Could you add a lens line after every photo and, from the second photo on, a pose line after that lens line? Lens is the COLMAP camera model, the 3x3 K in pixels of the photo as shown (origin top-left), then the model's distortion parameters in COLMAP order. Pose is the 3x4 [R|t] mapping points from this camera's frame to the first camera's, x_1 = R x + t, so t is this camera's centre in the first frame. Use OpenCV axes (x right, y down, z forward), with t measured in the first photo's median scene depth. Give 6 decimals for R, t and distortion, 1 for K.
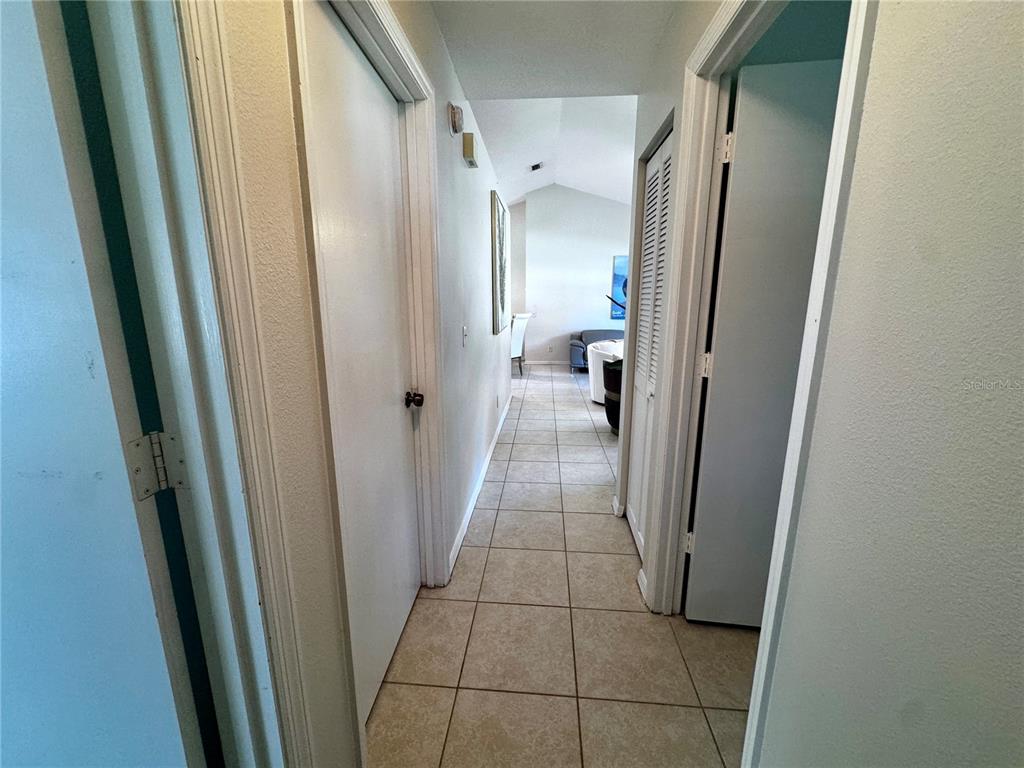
lens RADIAL K [[409.0, 0, 511.1], [0, 409.0, 384.0], [0, 0, 1]] dist [-0.001943, 0.000252]
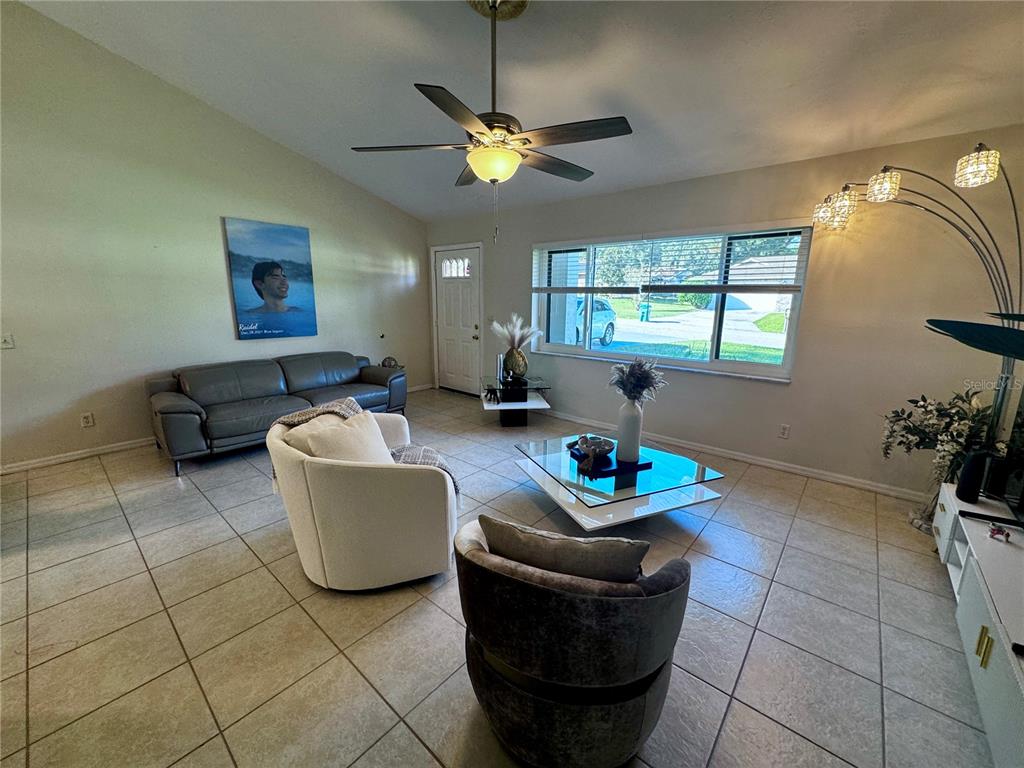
lens RADIAL K [[409.0, 0, 516.1], [0, 409.0, 384.0], [0, 0, 1]] dist [-0.001943, 0.000252]
pose [[0.586497, -0.168554, 0.792219, 0.029161], [0.160919, 0.982857, 0.089983, -0.095685], [-0.793805, 0.074708, 0.603566, 0.416646]]
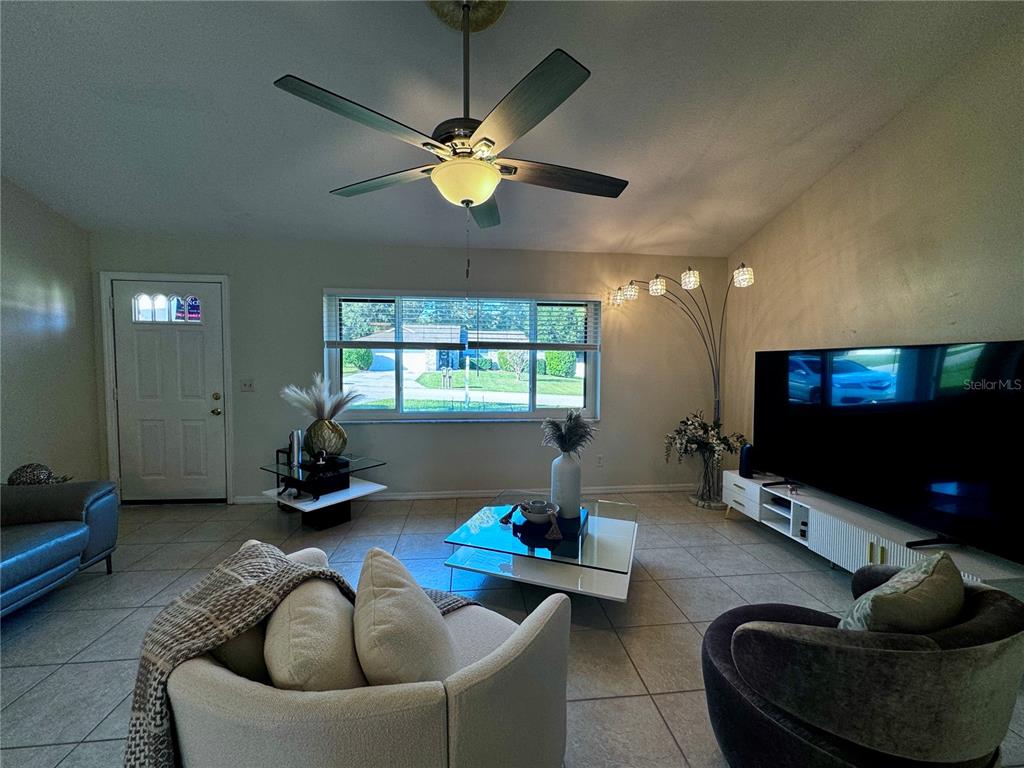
lens RADIAL K [[409.0, 0, 508.4], [0, 409.0, 382.2], [0, 0, 1]] dist [-0.001943, 0.000252]
pose [[-0.186619, -0.052799, 0.981013, 0.039651], [0.194692, 0.976763, 0.089607, -0.140187], [-0.962948, 0.207718, -0.172003, 0.688273]]
